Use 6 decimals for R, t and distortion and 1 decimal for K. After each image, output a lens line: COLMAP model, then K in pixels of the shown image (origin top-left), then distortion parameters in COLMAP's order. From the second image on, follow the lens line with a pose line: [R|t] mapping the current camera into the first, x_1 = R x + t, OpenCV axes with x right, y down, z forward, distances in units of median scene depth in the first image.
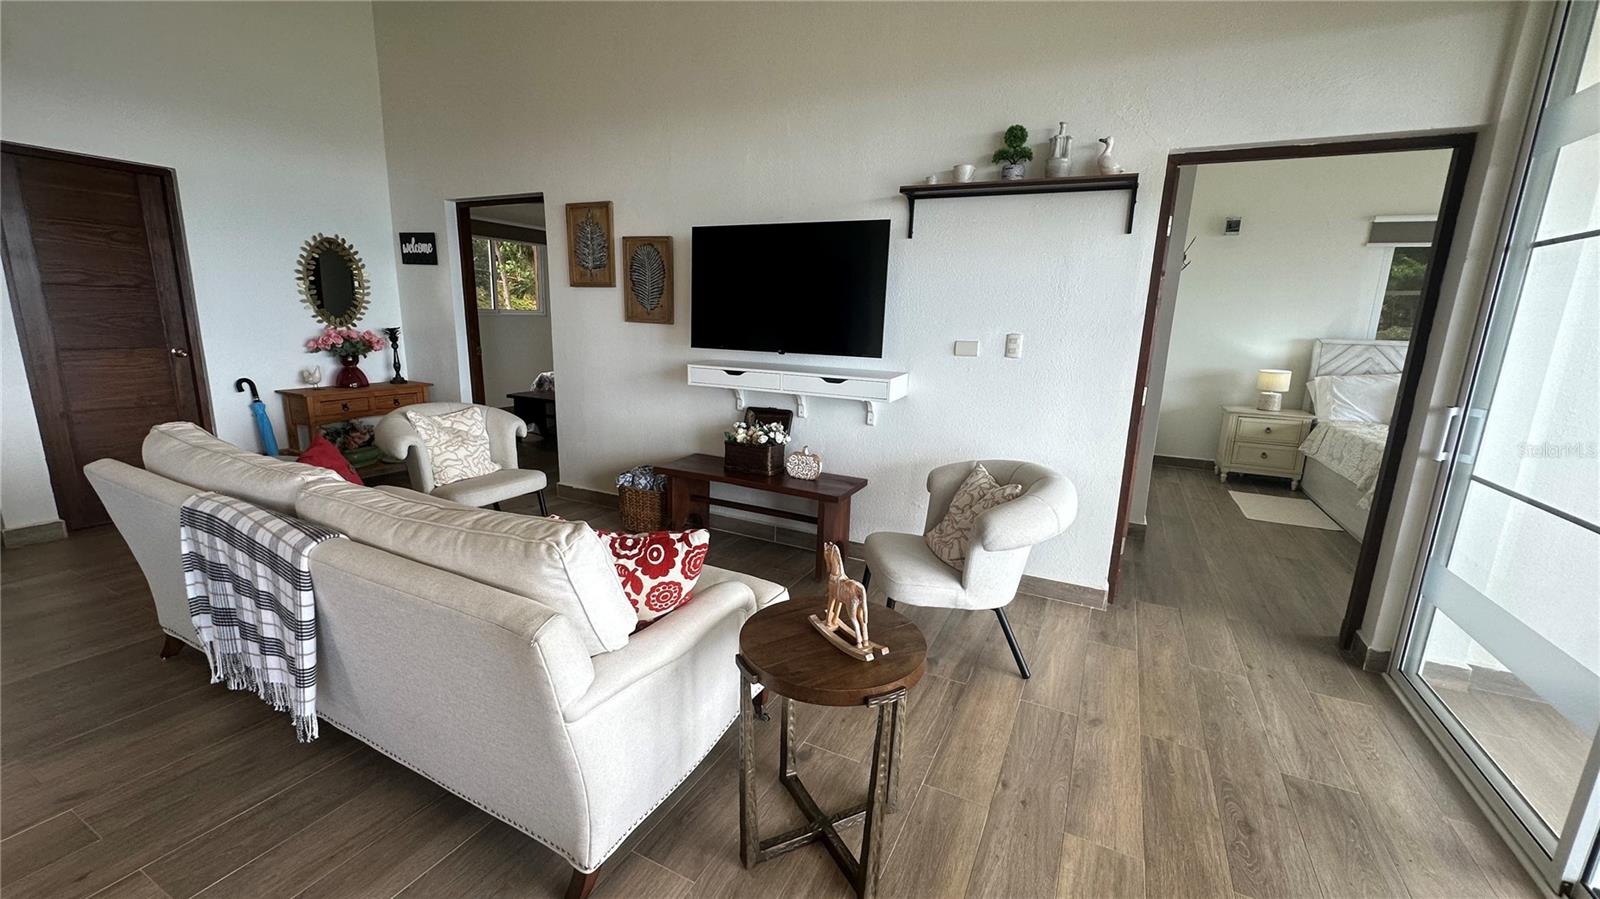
lens RADIAL K [[635.8, 0, 805.8], [0, 635.8, 455.6], [0, 0, 1]] dist [-0.008484, 0.000069]
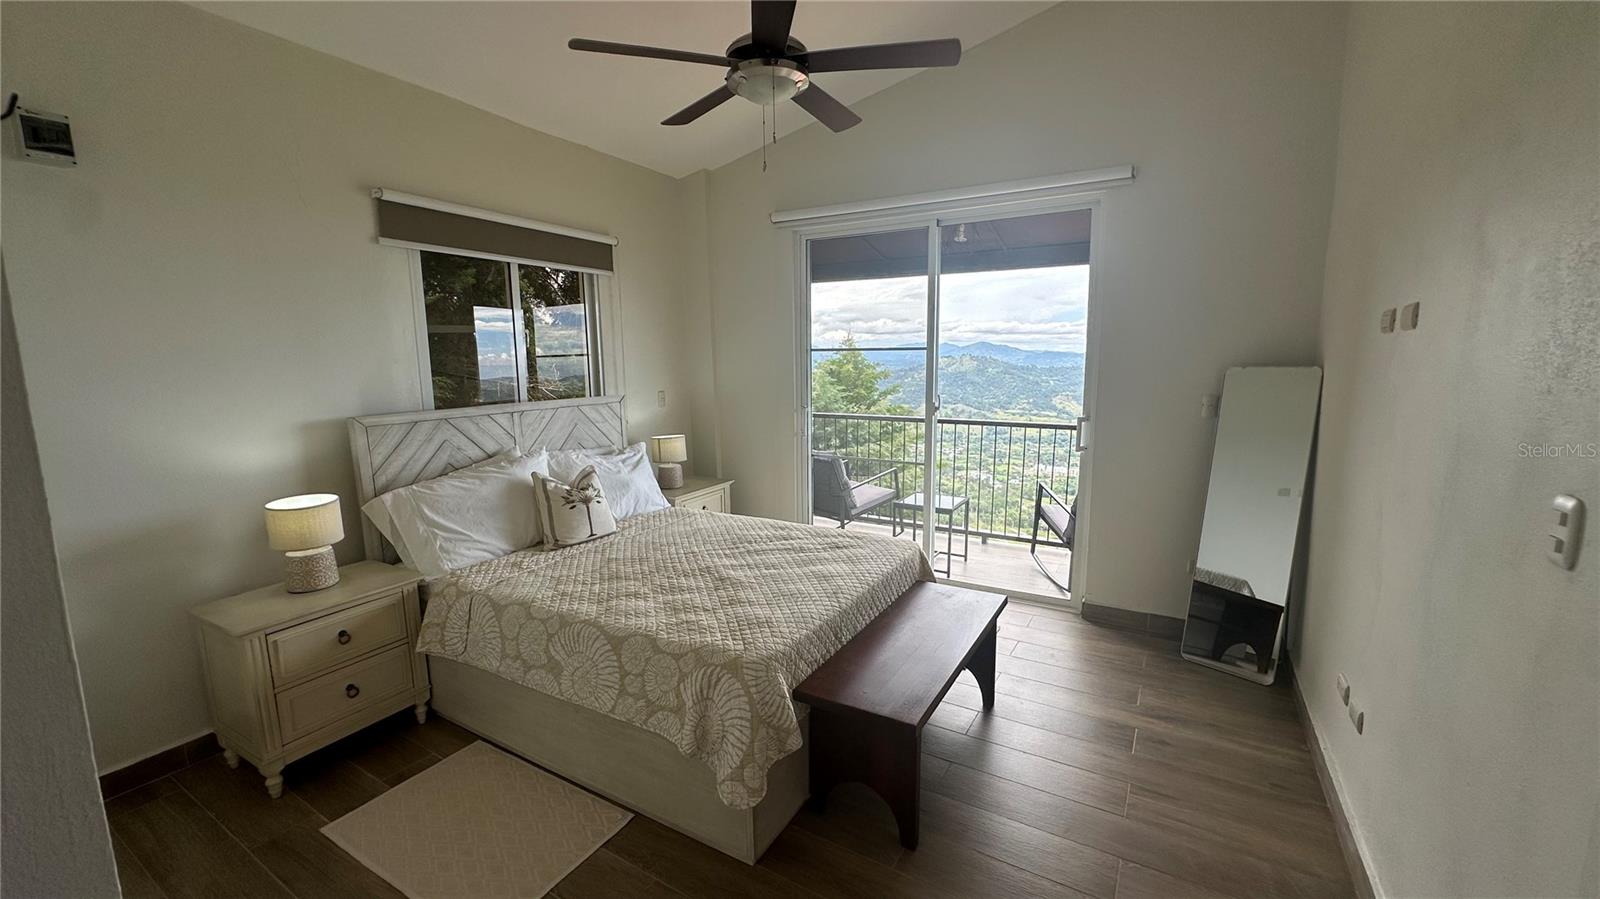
lens RADIAL K [[635.8, 0, 799.8], [0, 635.8, 452.7], [0, 0, 1]] dist [-0.008484, 0.000069]
pose [[0.077870, -0.178911, 0.980779, 0.296299], [0.218187, 0.962976, 0.158340, -0.139426], [-0.972795, 0.201663, 0.114023, 0.525066]]
